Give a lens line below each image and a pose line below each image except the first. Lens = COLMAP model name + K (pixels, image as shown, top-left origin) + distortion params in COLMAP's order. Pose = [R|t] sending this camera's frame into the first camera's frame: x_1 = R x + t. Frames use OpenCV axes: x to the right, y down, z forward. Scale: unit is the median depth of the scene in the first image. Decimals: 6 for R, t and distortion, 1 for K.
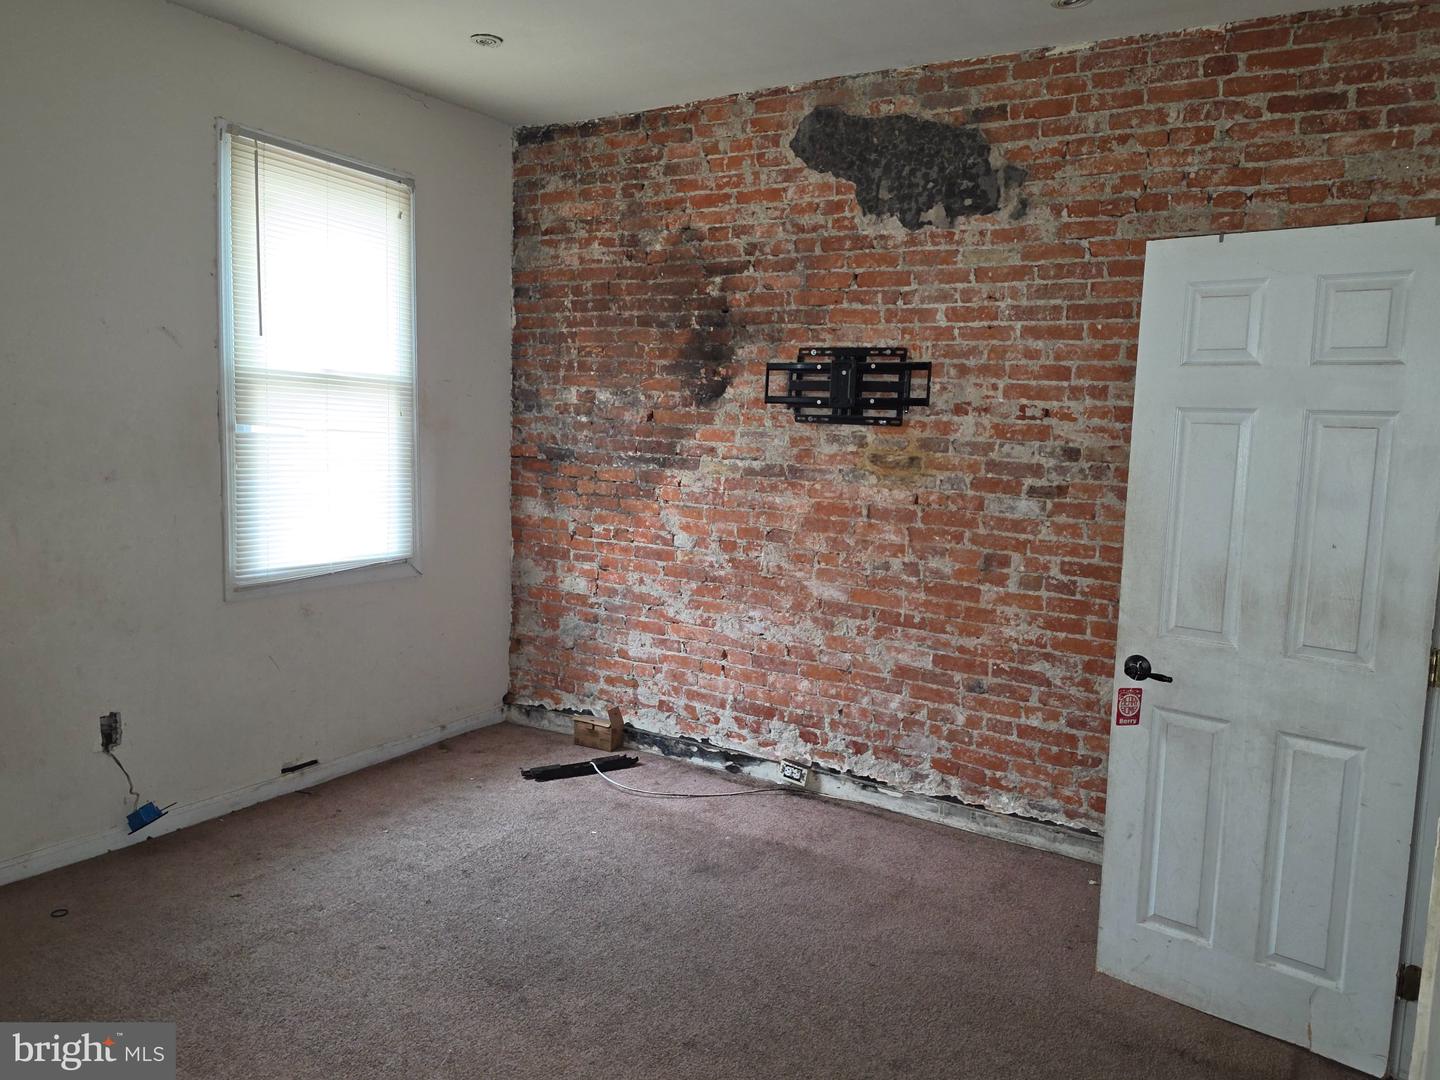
lens RADIAL K [[1020.6, 0, 718.3], [0, 1020.6, 534.4], [0, 0, 1]] dist [0.080622, -0.101255]
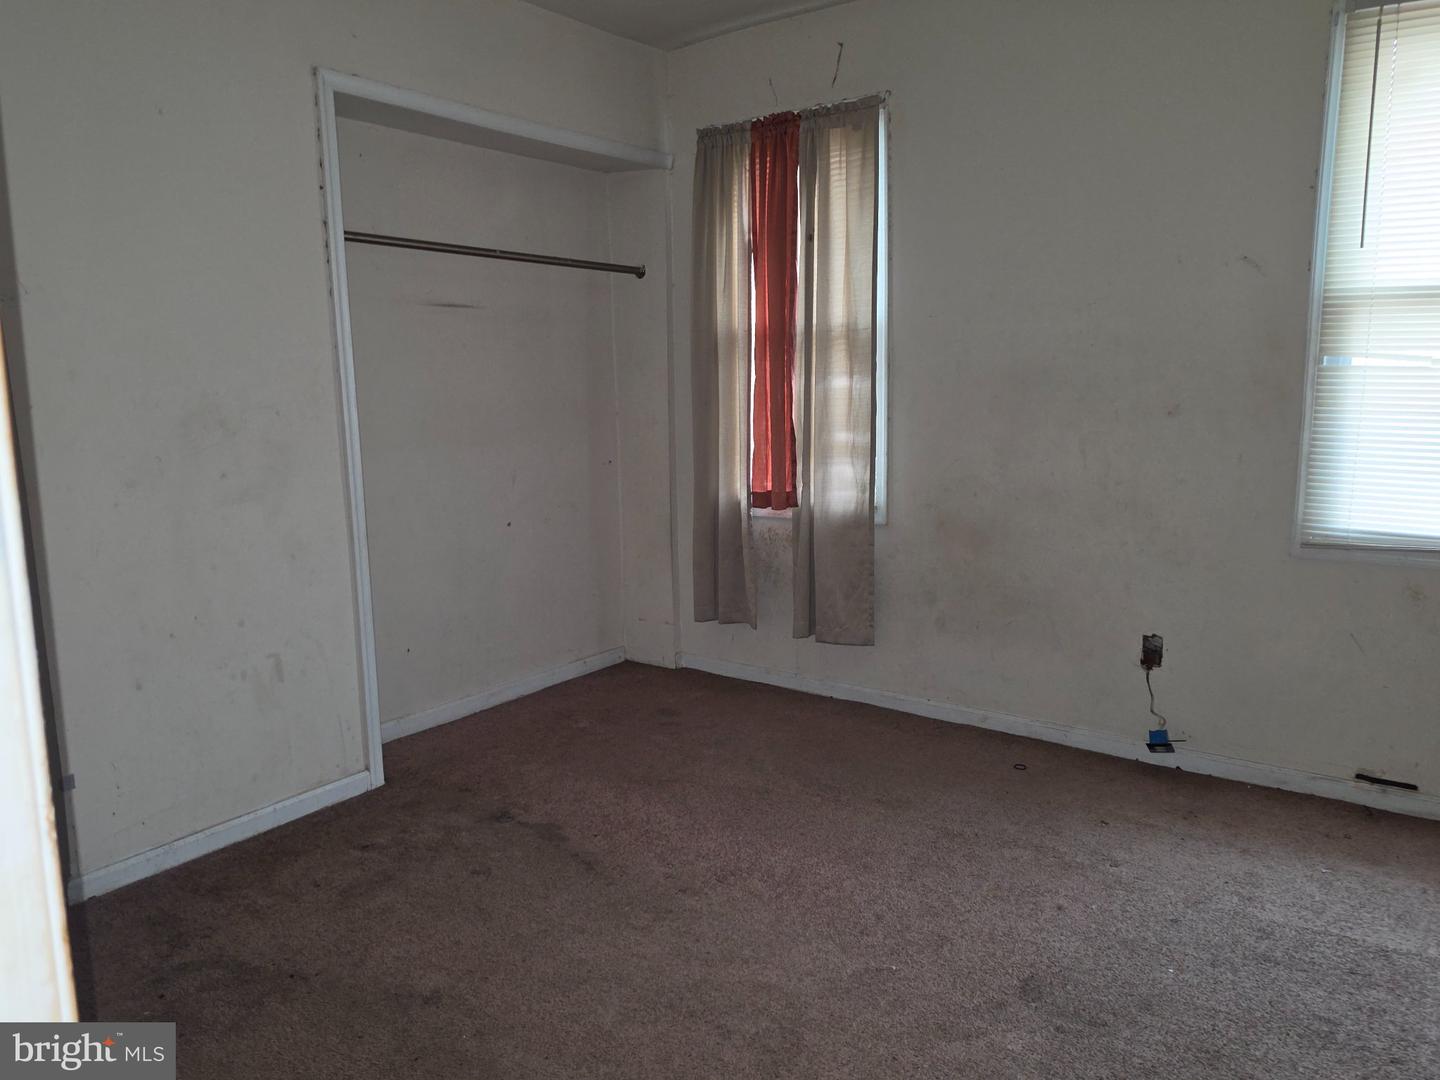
lens RADIAL K [[1020.6, 0, 715.0], [0, 1020.6, 546.3], [0, 0, 1]] dist [0.080622, -0.101255]
pose [[-0.060507, 0.121776, -0.990712, 0.399885], [-0.108309, 0.985869, 0.127796, -0.004077], [0.992274, 0.115036, -0.046463, 0.486504]]
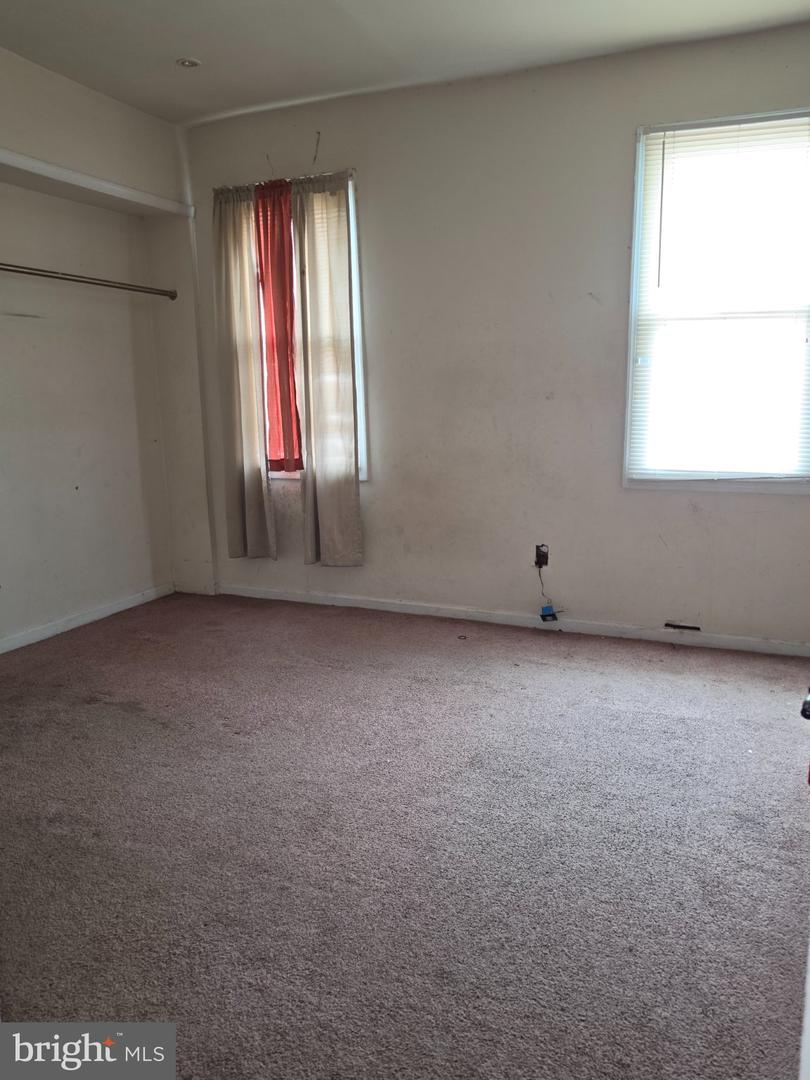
lens RADIAL K [[765.5, 0, 410.5], [0, 765.5, 539.4], [0, 0, 1]] dist [0.080622, -0.101255]
pose [[0.174121, 0.140503, -0.974649, 0.452466], [-0.095030, 0.987546, 0.125385, 0.027107], [0.980128, 0.070789, 0.185305, 0.472171]]
